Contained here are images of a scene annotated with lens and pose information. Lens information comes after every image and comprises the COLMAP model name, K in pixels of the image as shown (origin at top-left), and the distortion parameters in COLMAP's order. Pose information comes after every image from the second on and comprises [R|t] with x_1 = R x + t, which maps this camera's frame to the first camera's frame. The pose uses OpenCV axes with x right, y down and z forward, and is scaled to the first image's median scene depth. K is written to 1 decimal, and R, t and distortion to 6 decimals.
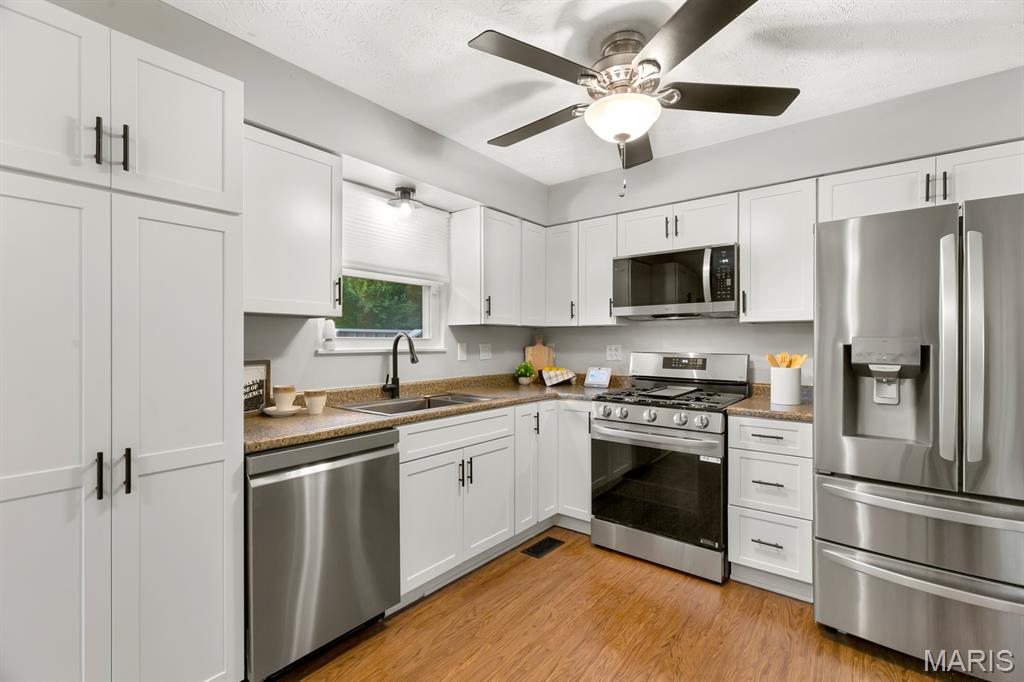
lens RADIAL K [[459.0, 0, 509.9], [0, 459.0, 337.4], [0, 0, 1]] dist [0.001528, -0.001290]
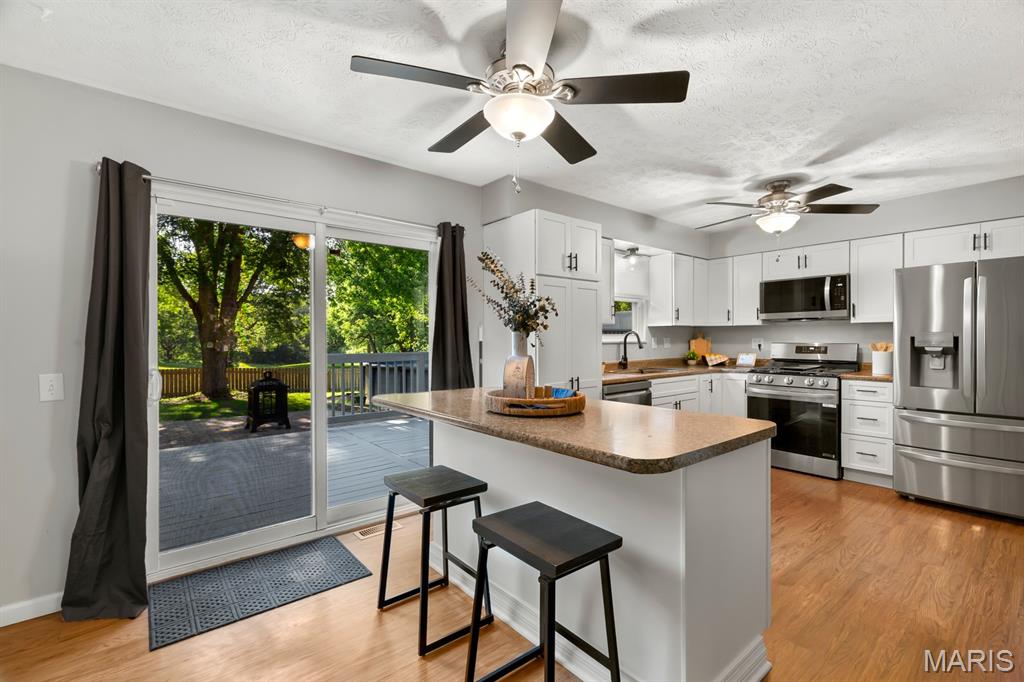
lens RADIAL K [[459.0, 0, 512.5], [0, 459.0, 337.4], [0, 0, 1]] dist [0.001528, -0.001290]
pose [[0.978923, -0.004852, -0.204170, -0.316338], [0.006534, 0.999950, 0.007564, -0.003088], [0.204123, -0.008739, 0.978906, -0.785109]]
